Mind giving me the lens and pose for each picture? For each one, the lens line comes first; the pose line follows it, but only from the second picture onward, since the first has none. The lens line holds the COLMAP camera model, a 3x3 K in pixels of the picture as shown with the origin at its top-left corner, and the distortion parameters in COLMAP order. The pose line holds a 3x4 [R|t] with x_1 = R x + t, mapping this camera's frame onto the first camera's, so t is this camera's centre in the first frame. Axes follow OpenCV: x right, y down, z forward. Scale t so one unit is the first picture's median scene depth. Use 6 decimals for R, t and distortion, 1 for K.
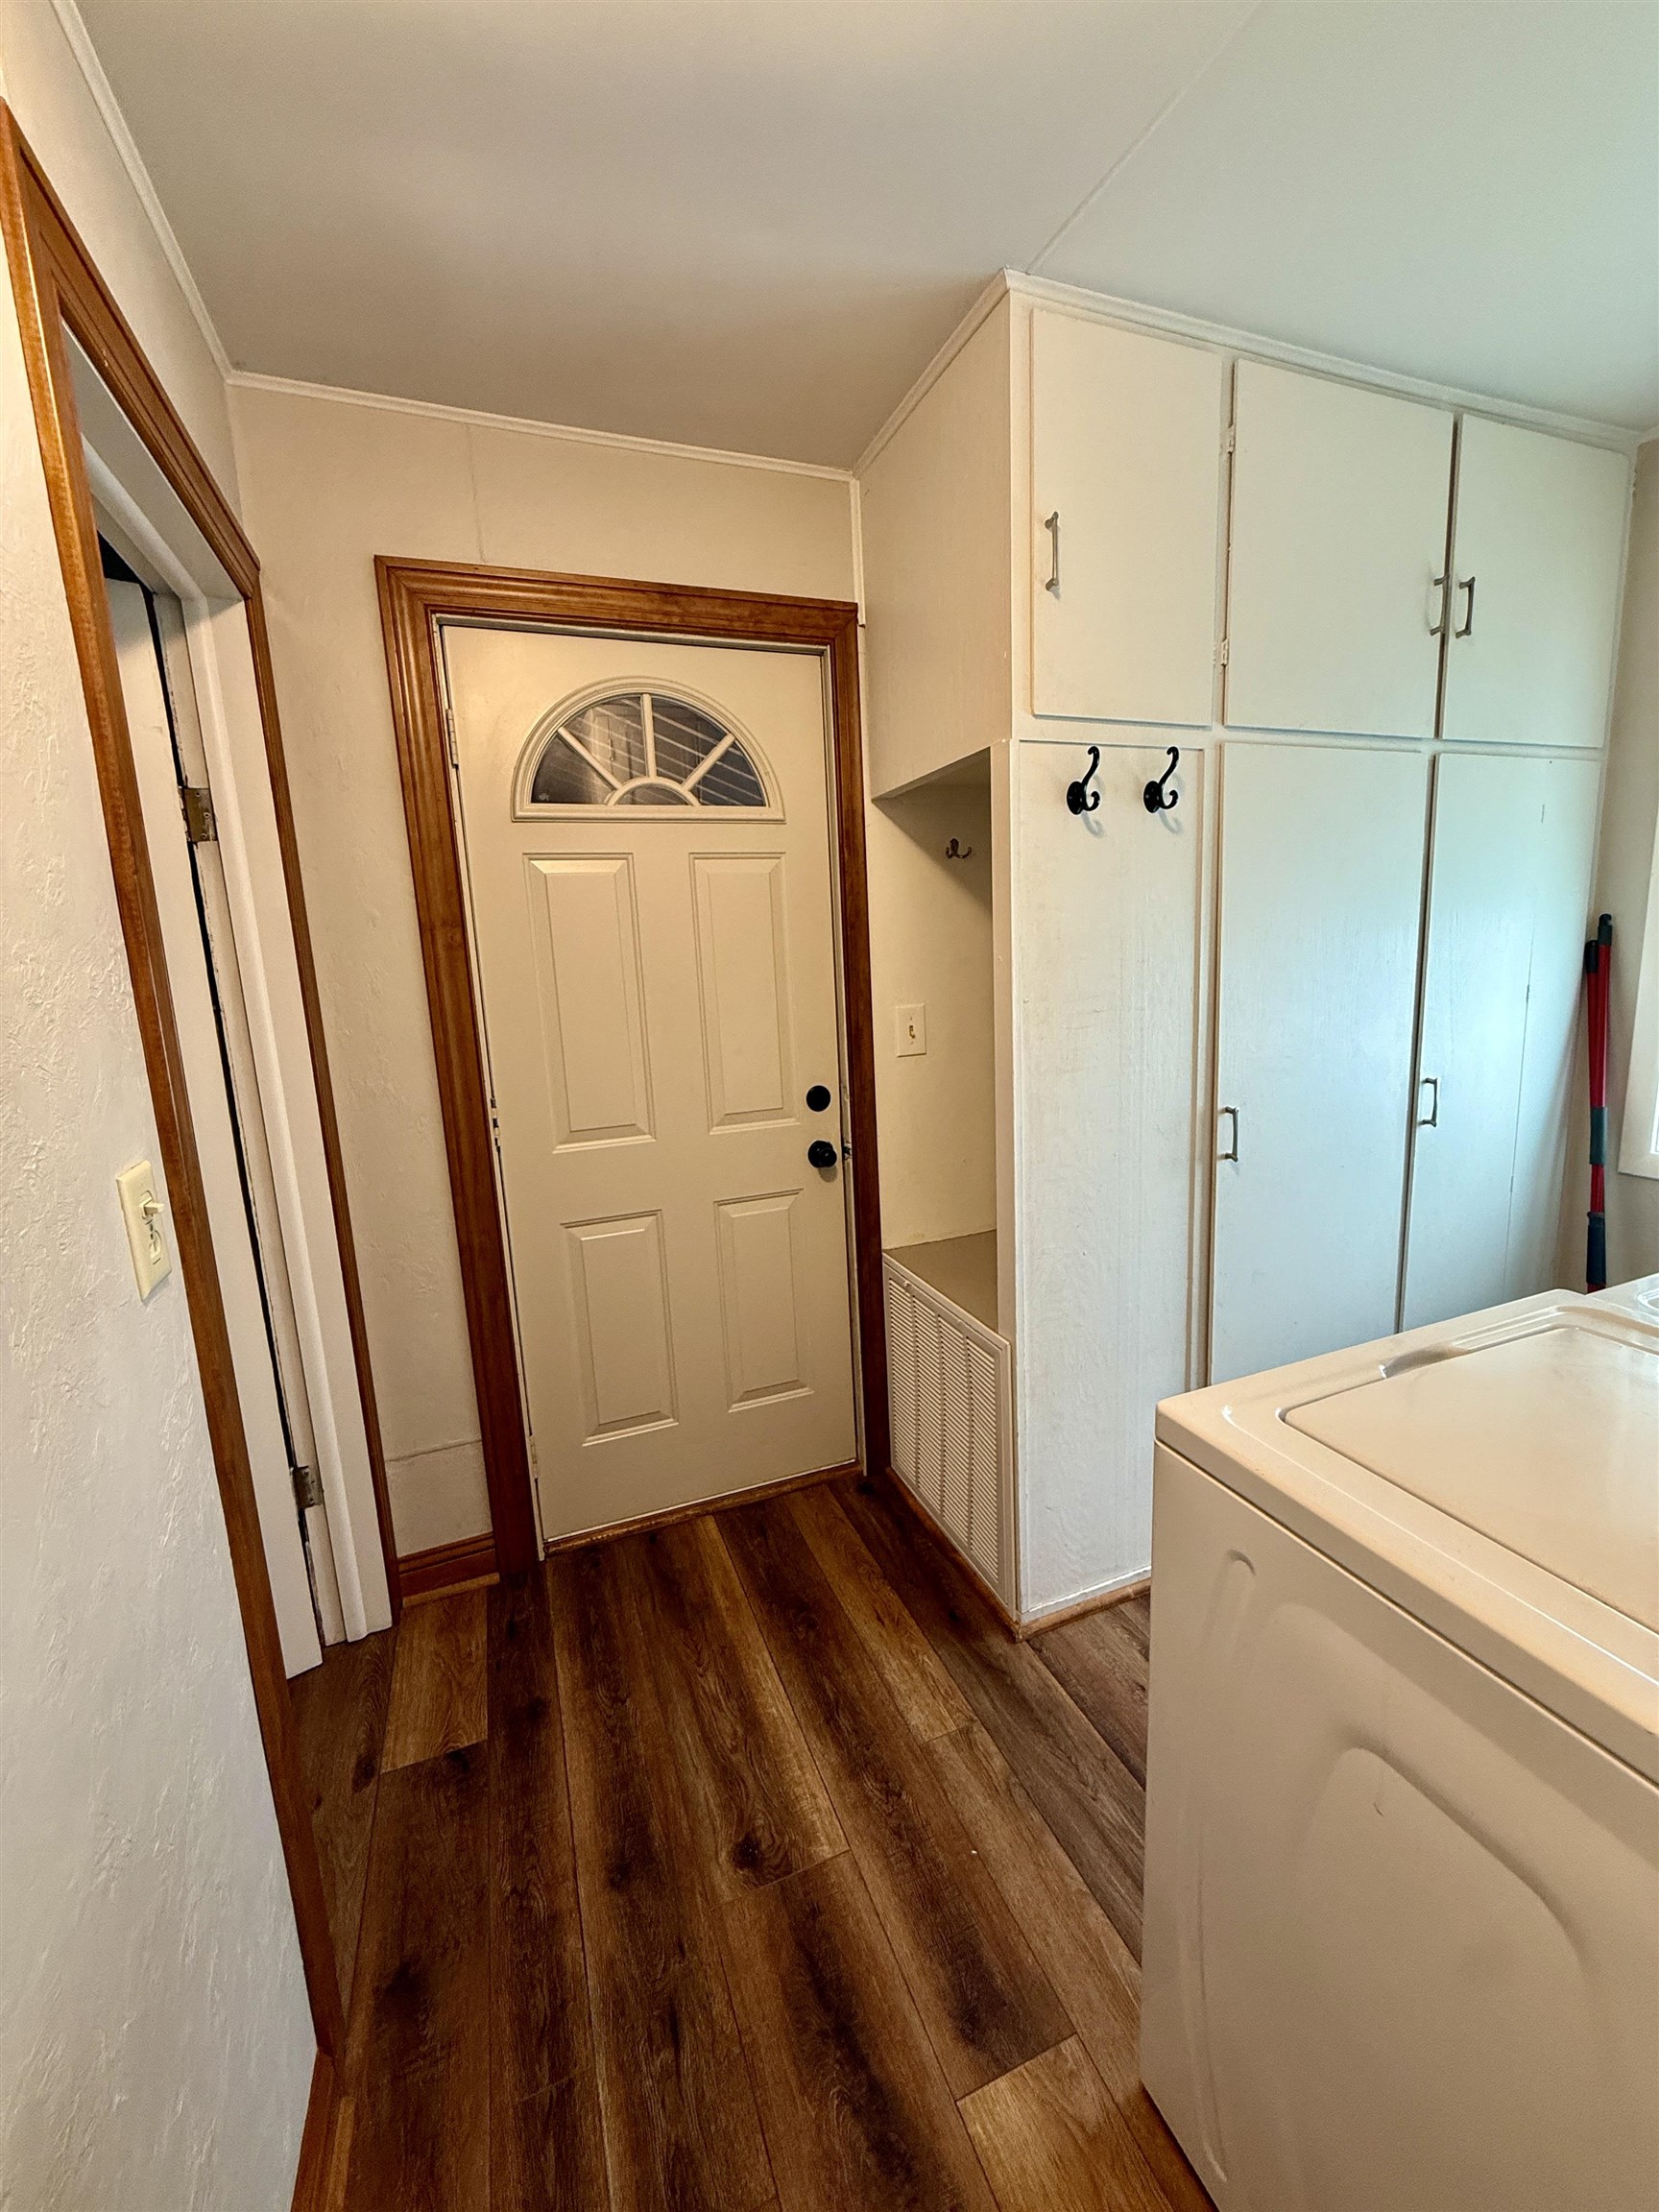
lens RADIAL K [[882.2, 0, 829.5], [0, 882.2, 1106.0], [0, 0, 1]] dist [-0.001337, -0.000231]
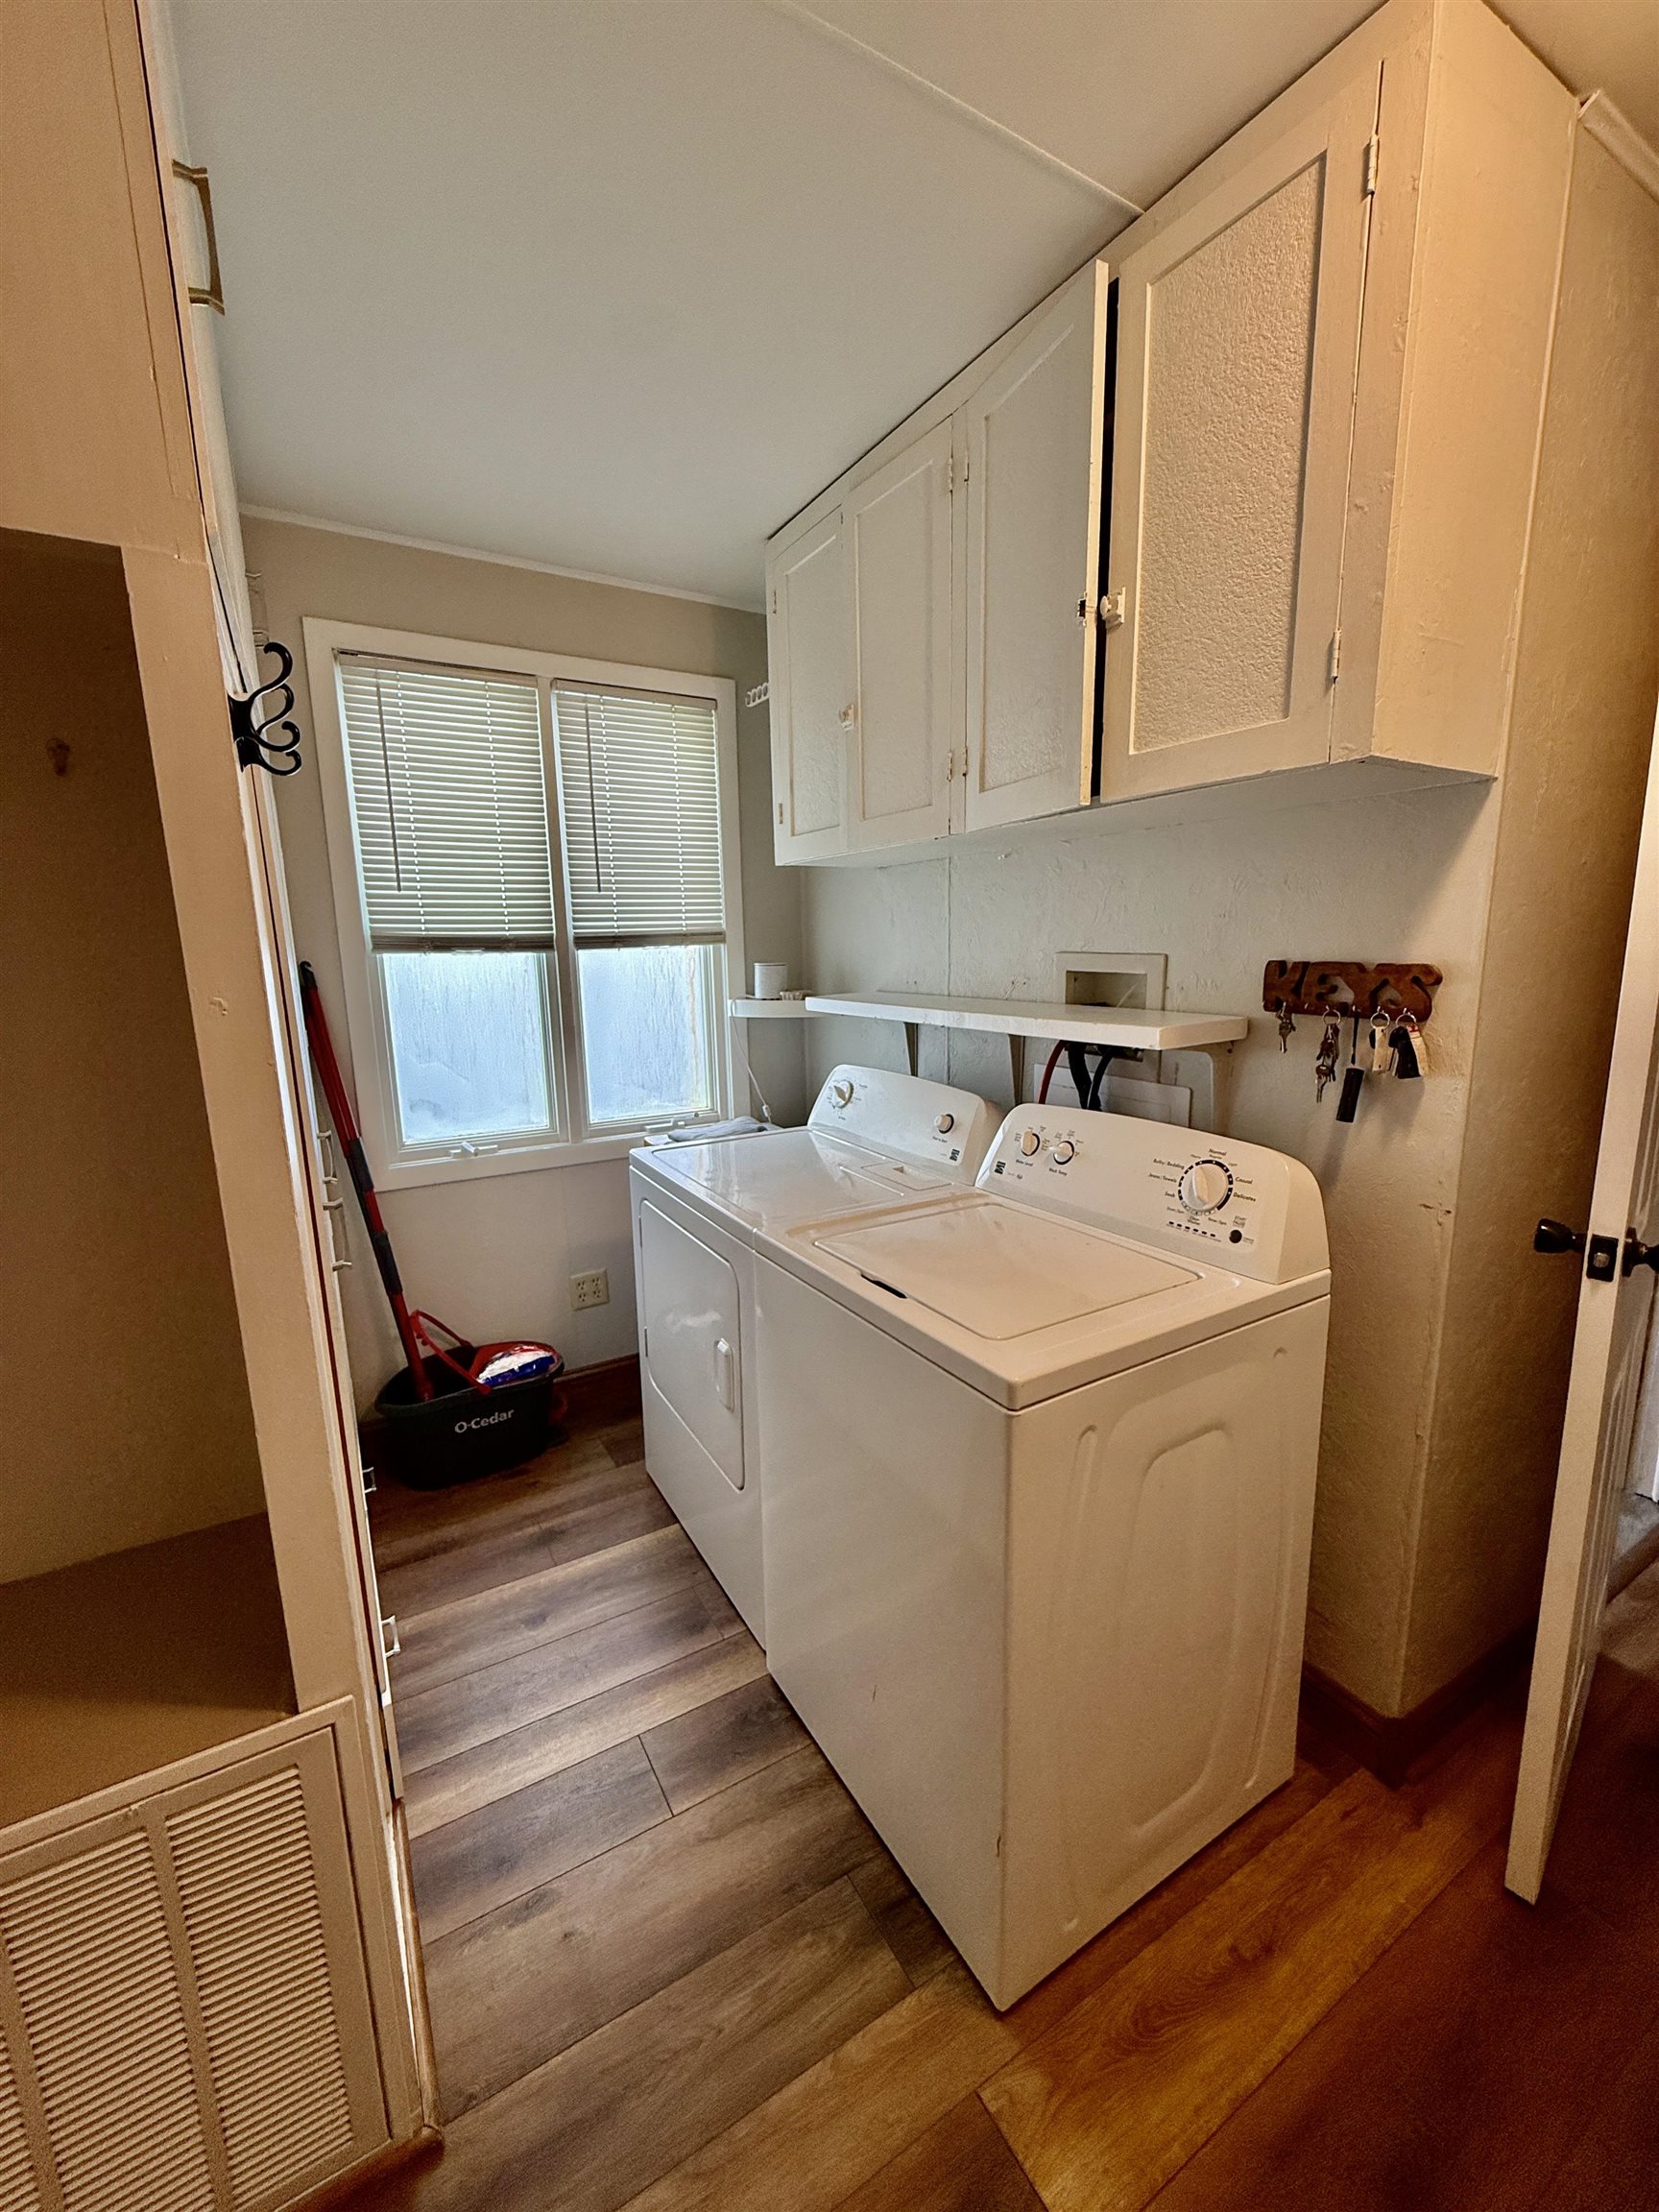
lens RADIAL K [[882.2, 0, 829.5], [0, 882.2, 1106.0], [0, 0, 1]] dist [-0.001337, -0.000231]
pose [[-0.167460, -0.130333, 0.977226, -0.418574], [0.197636, 0.966664, 0.162792, -0.146752], [-0.965866, 0.220396, -0.136119, 0.892874]]
